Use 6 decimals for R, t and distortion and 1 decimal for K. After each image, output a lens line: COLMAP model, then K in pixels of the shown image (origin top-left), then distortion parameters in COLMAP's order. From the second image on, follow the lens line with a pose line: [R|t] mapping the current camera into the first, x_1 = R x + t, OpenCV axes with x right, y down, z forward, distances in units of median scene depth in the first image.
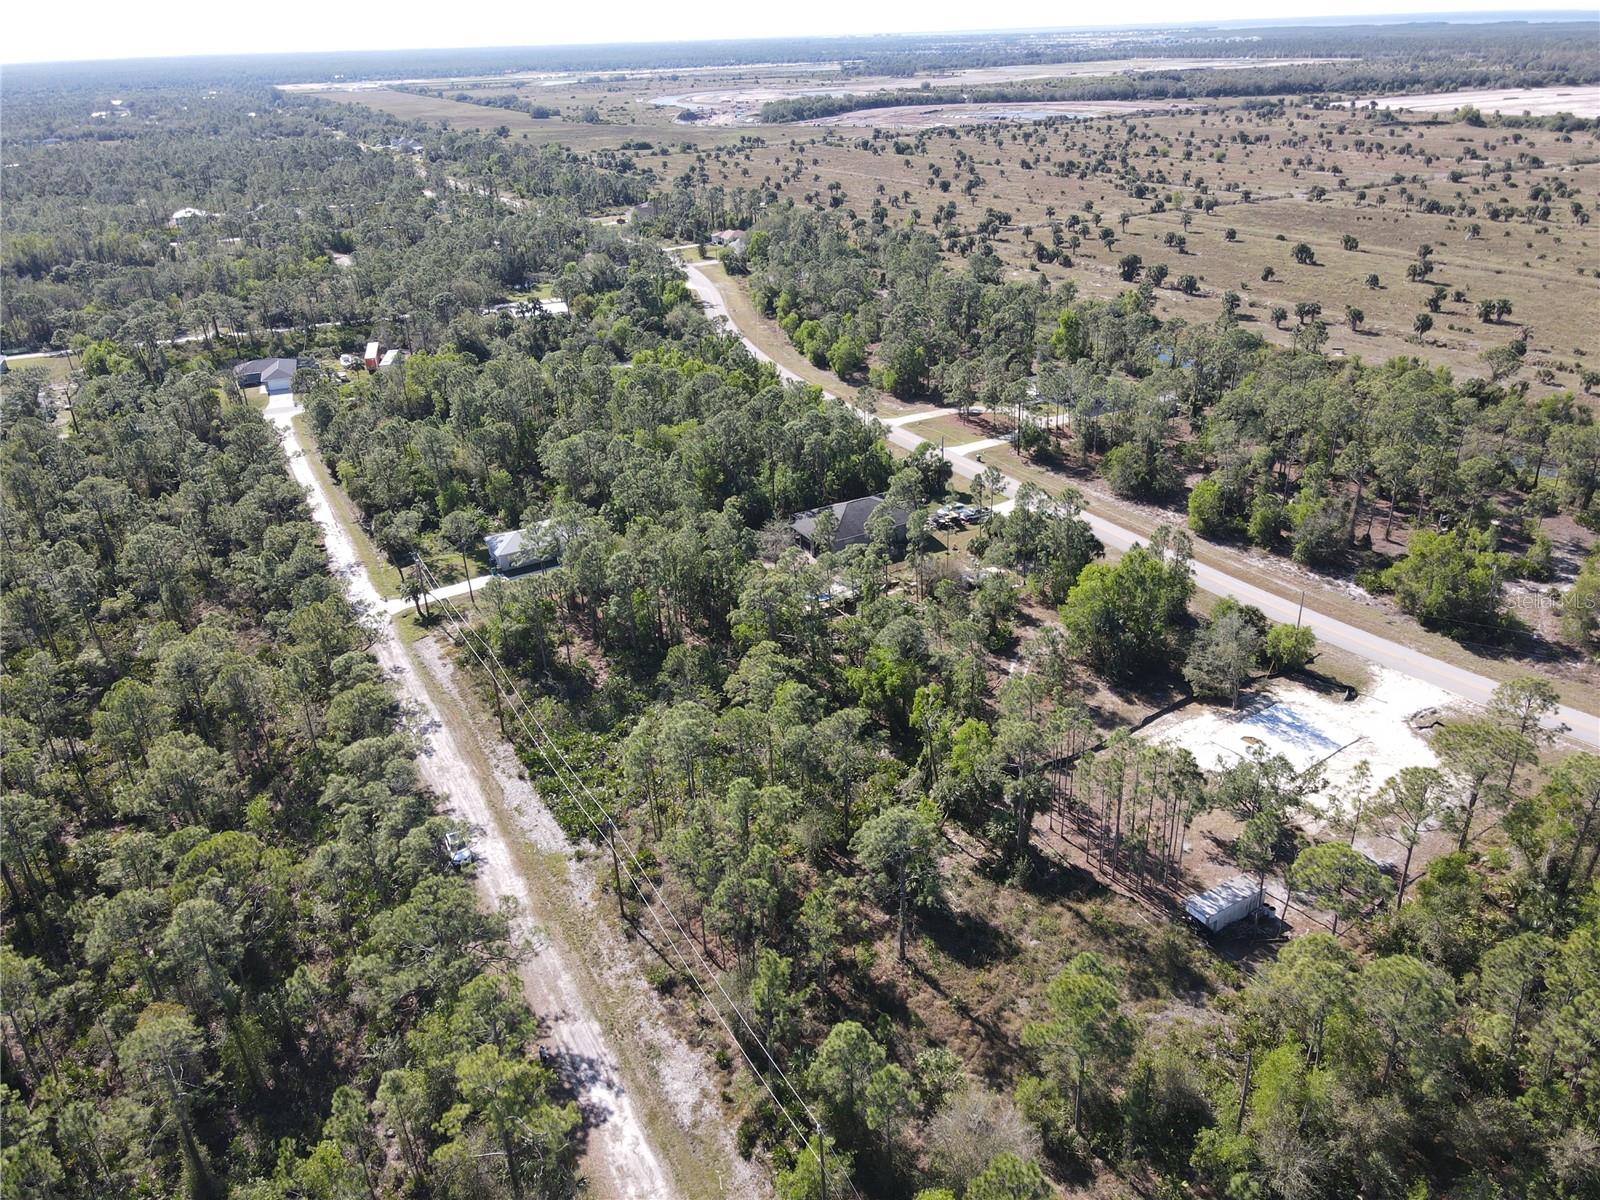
lens RADIAL K [[1173.7, 0, 798.6], [0, 1173.7, 599.8], [0, 0, 1]] dist [0.001442, 0.028354]
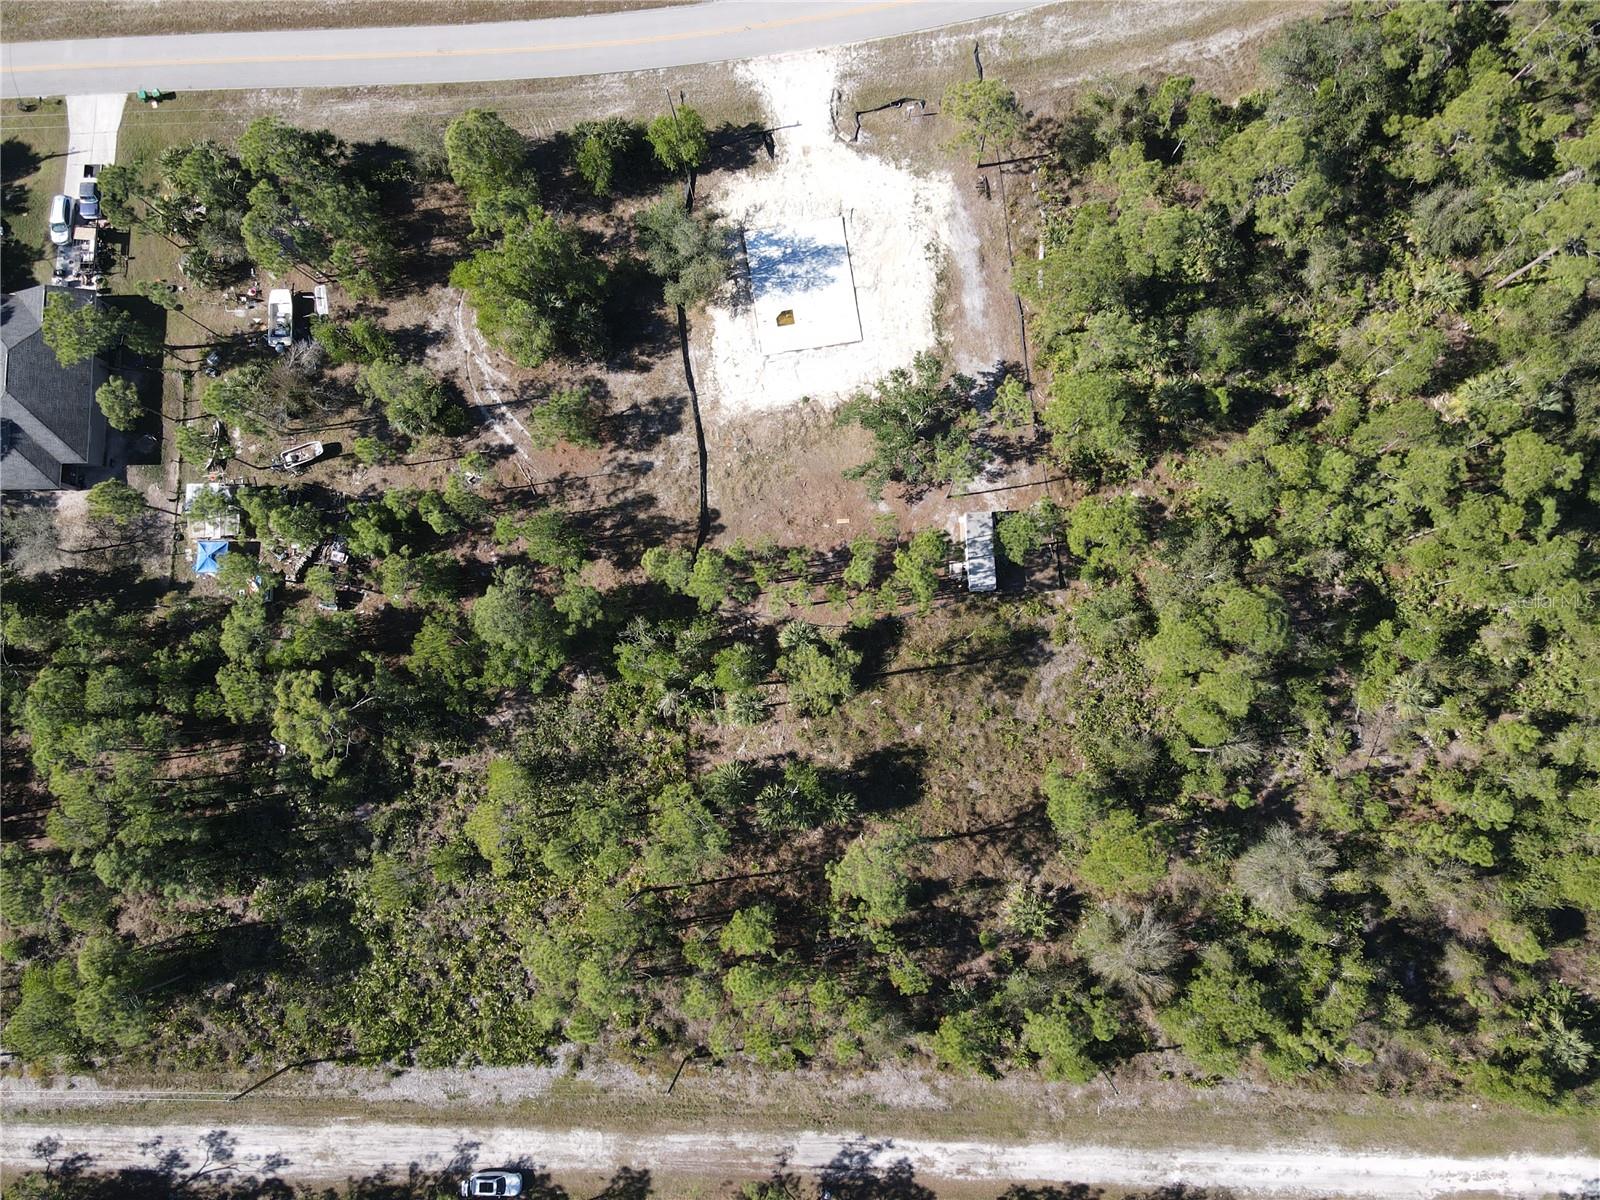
lens RADIAL K [[1173.7, 0, 798.6], [0, 1173.7, 599.8], [0, 0, 1]] dist [0.001442, 0.028354]
pose [[0.476352, -0.871990, 0.112795, 0.071518], [0.404623, 0.331295, 0.852363, -0.390069], [-0.780621, -0.360386, 0.510640, 0.320057]]
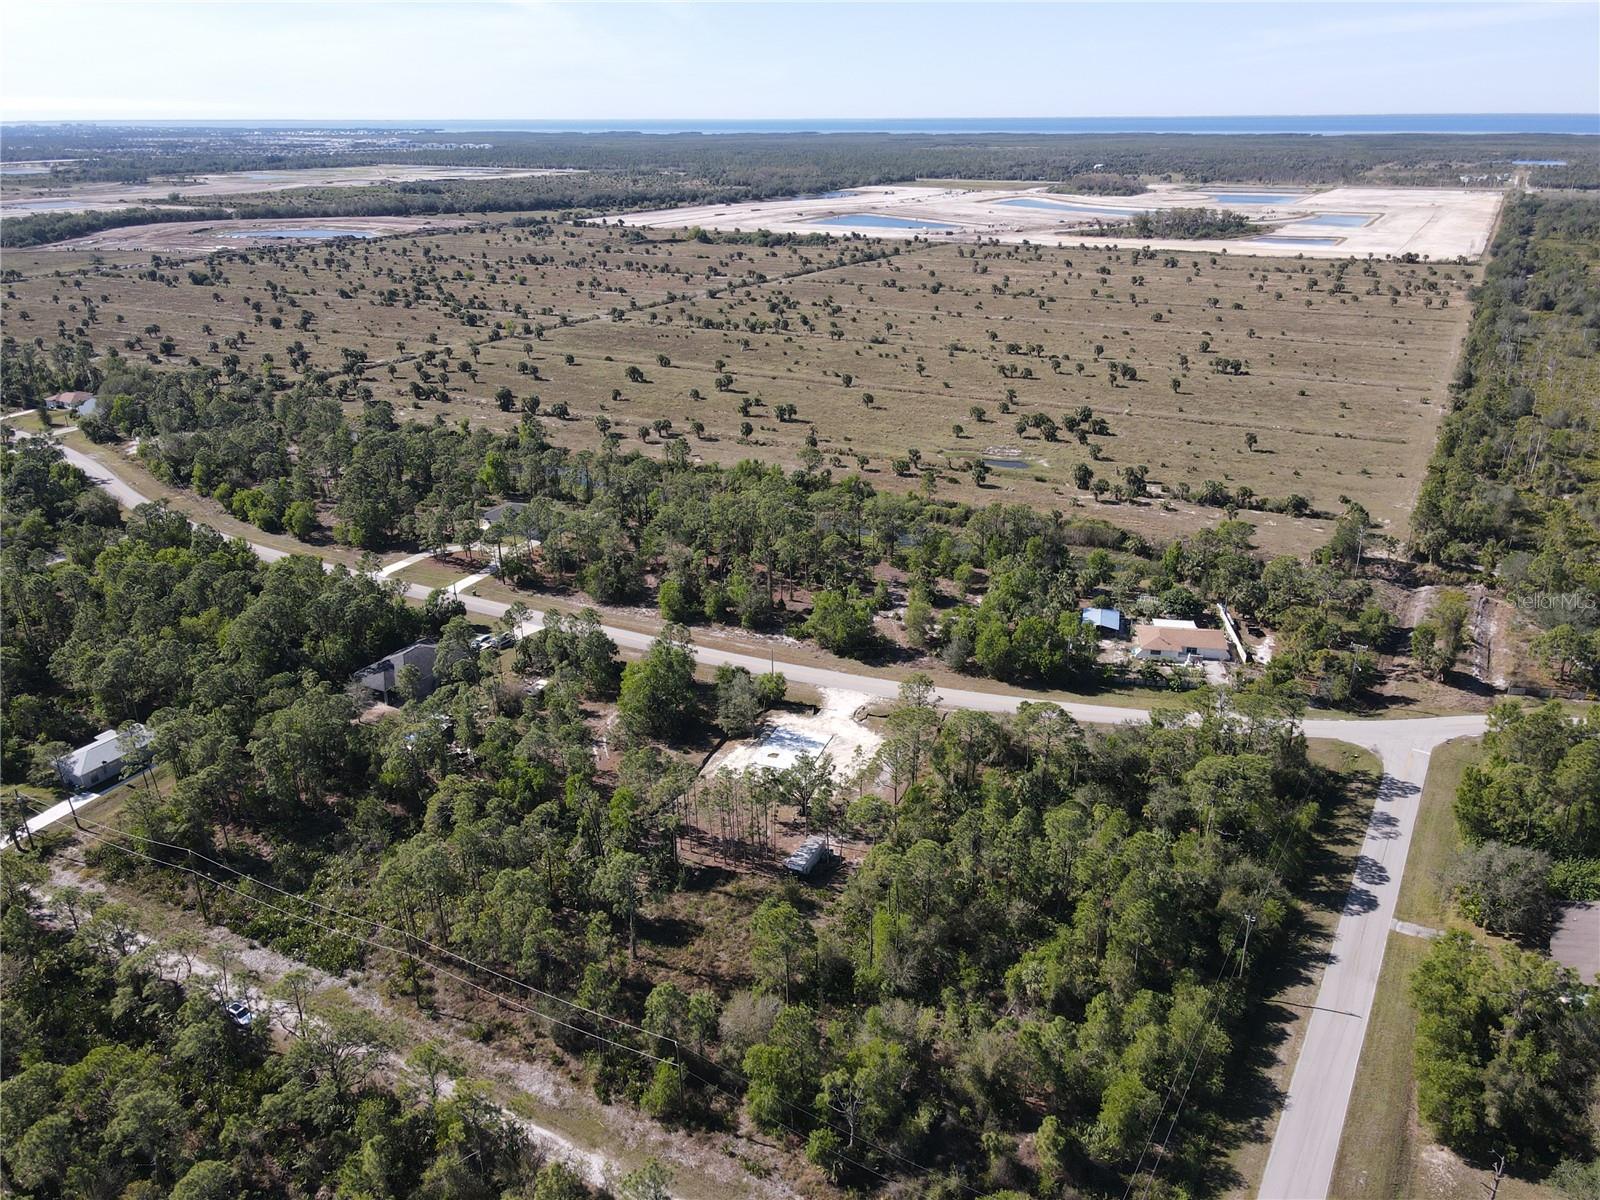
lens RADIAL K [[1173.7, 0, 798.6], [0, 1173.7, 599.8], [0, 0, 1]] dist [0.001442, 0.028354]
pose [[0.832719, -0.186981, 0.521170, -0.226579], [0.221861, 0.975067, -0.004661, -0.040748], [-0.507304, 0.119509, 0.853440, -0.214177]]
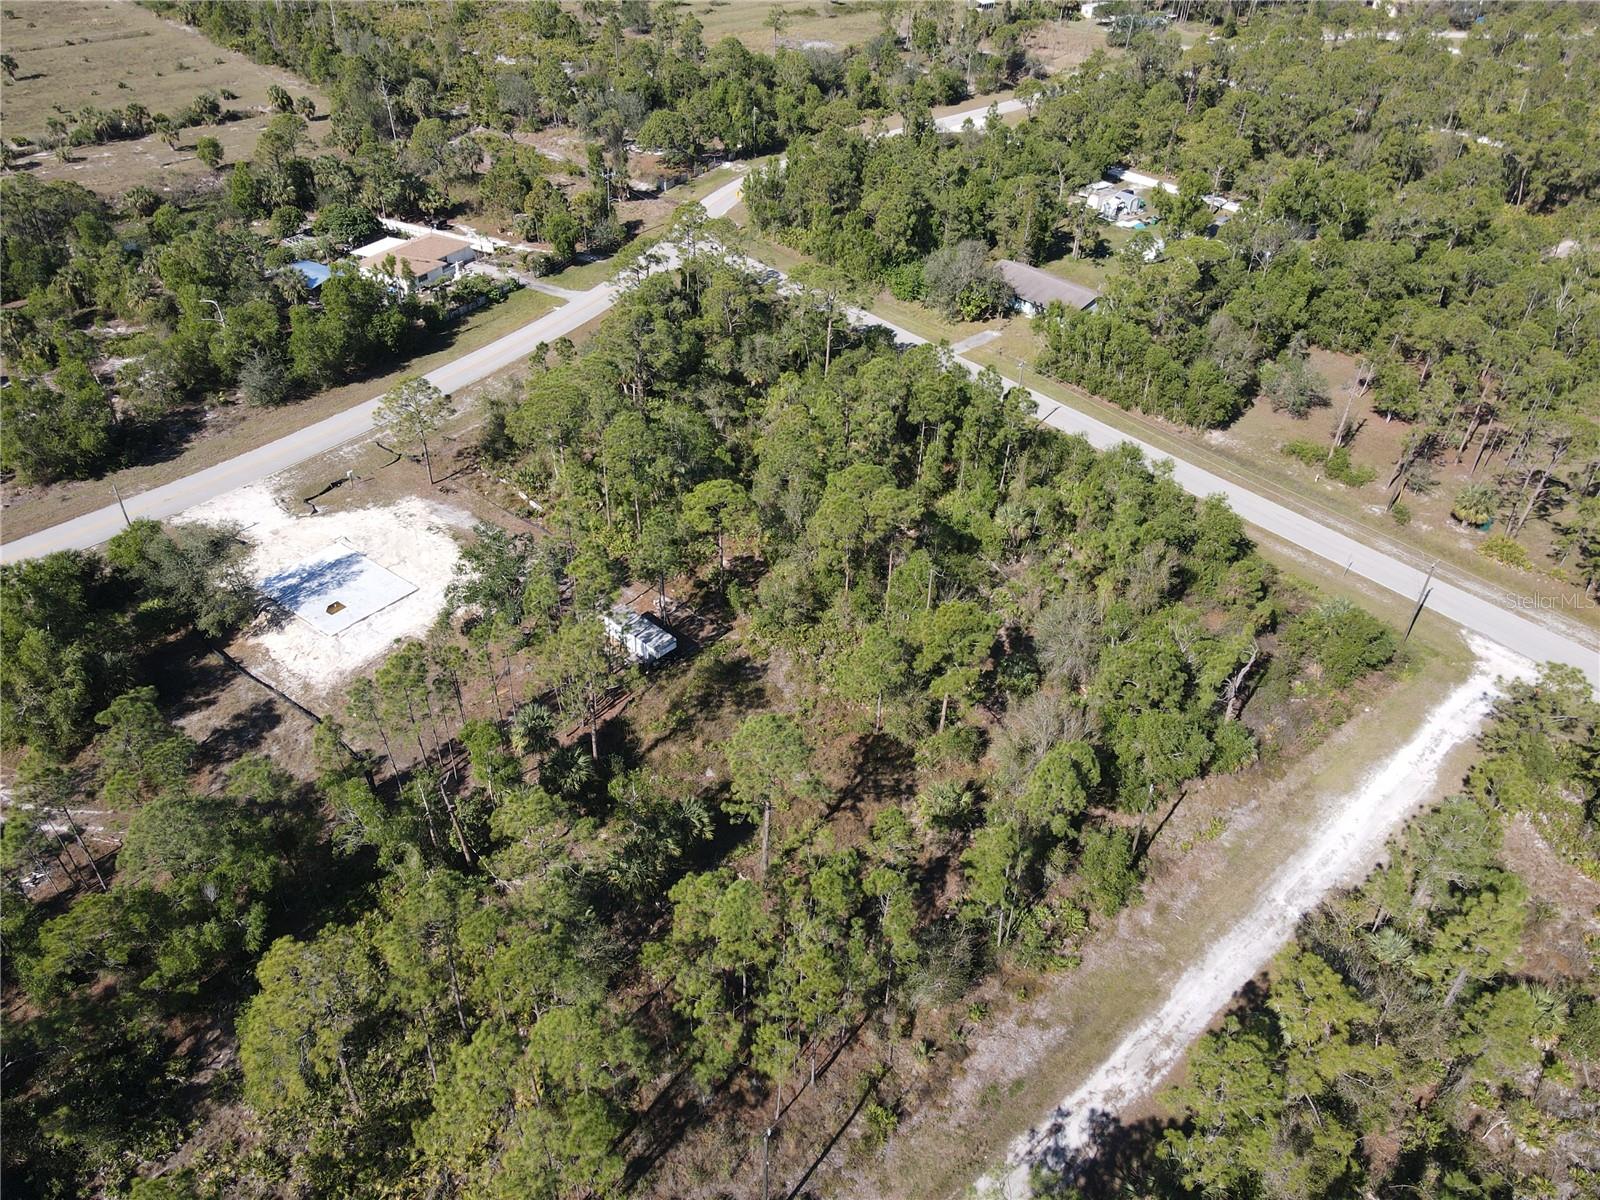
lens RADIAL K [[1173.7, 0, 798.6], [0, 1173.7, 599.8], [0, 0, 1]] dist [0.001442, 0.028354]
pose [[-0.268825, -0.551045, 0.789989, -0.265869], [0.400312, 0.682070, 0.611989, -0.190943], [-0.876061, 0.480760, 0.037232, 0.462178]]
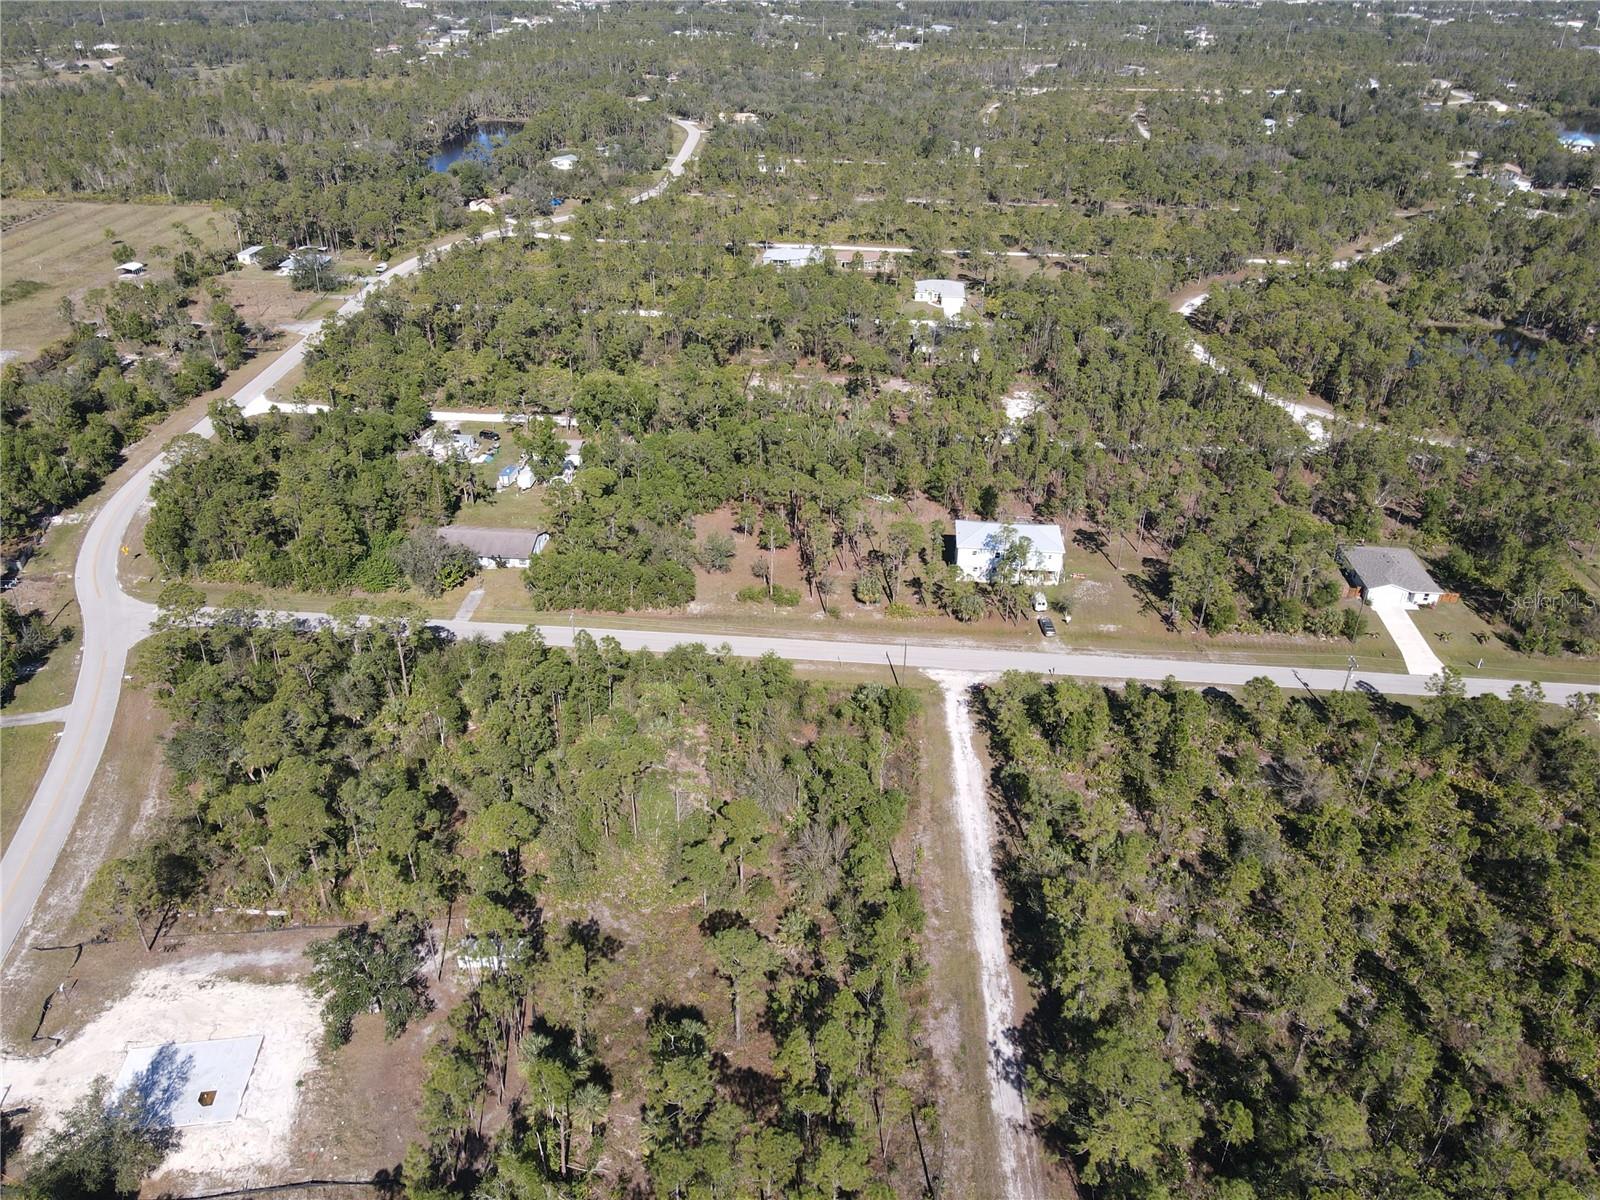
lens RADIAL K [[1173.7, 0, 798.6], [0, 1173.7, 599.8], [0, 0, 1]] dist [0.001442, 0.028354]
pose [[-0.867505, -0.228830, 0.441670, -0.211940], [0.231580, 0.600024, 0.765730, -0.471030], [-0.440235, 0.766556, -0.467531, 0.645602]]
